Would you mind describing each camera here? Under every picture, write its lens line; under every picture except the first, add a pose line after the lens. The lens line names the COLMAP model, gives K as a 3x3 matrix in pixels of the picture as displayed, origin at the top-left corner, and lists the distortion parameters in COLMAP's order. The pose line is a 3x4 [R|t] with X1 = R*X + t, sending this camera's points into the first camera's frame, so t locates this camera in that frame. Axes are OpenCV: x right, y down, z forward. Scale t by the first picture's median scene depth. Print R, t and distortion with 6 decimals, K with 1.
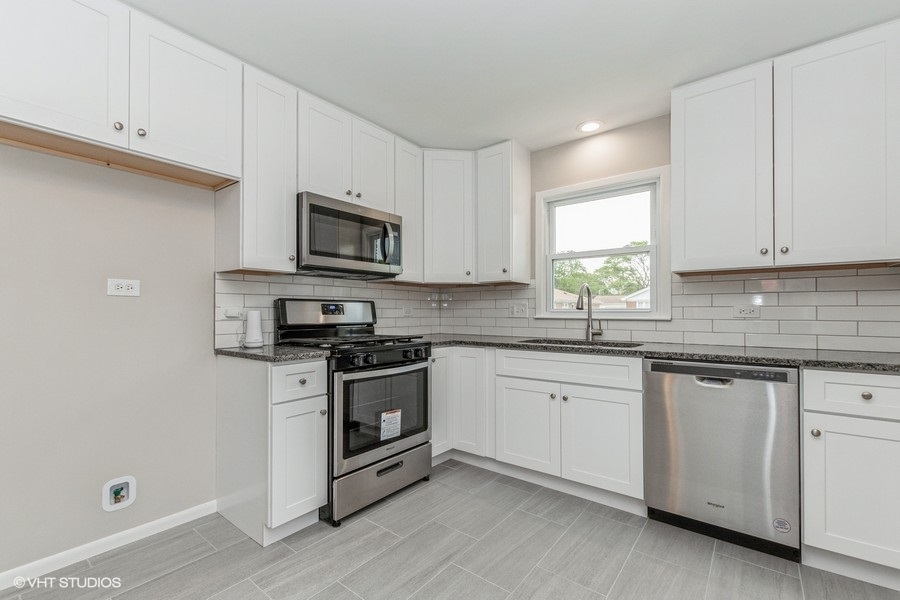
lens RADIAL K [[388.4, 0, 446.0], [0, 388.4, 307.1], [0, 0, 1]] dist [0.004766, -0.001231]
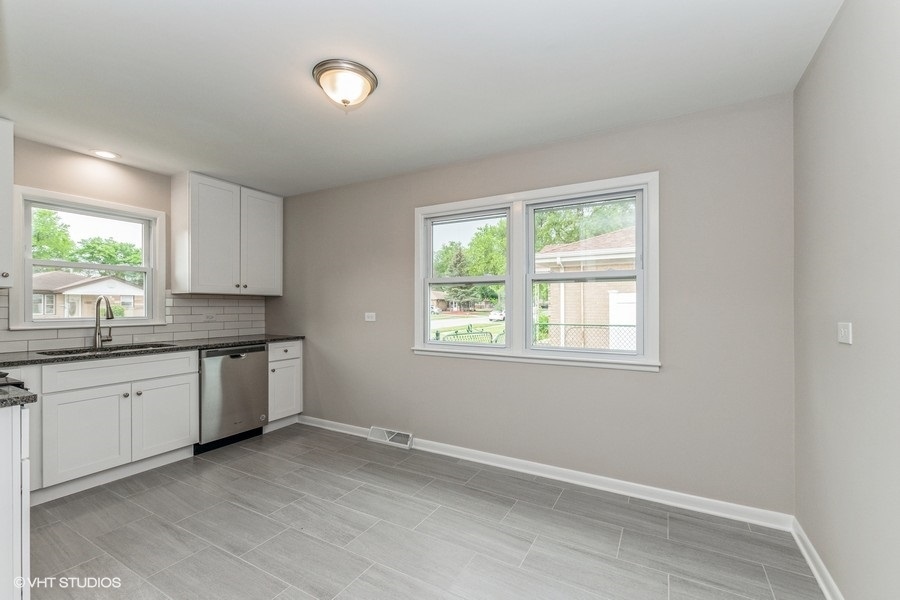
lens RADIAL K [[388.4, 0, 447.5], [0, 388.4, 301.7], [0, 0, 1]] dist [0.004766, -0.001231]
pose [[-0.158938, 0.018088, 0.987123, -0.925268], [-0.002819, 0.999820, -0.018775, -0.024905], [-0.987285, -0.005766, -0.158858, 0.221488]]
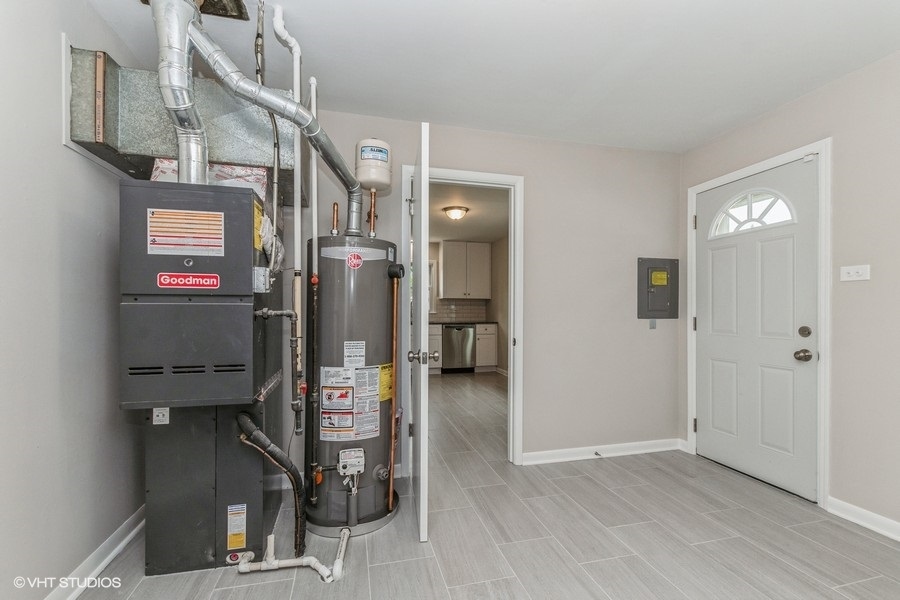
lens RADIAL K [[388.4, 0, 448.2], [0, 388.4, 306.5], [0, 0, 1]] dist [0.004766, -0.001231]
pose [[0.599480, 0.005956, 0.800368, -1.688612], [-0.007262, 0.999972, -0.002002, -0.014741], [-0.800357, -0.004612, 0.599506, -0.821213]]
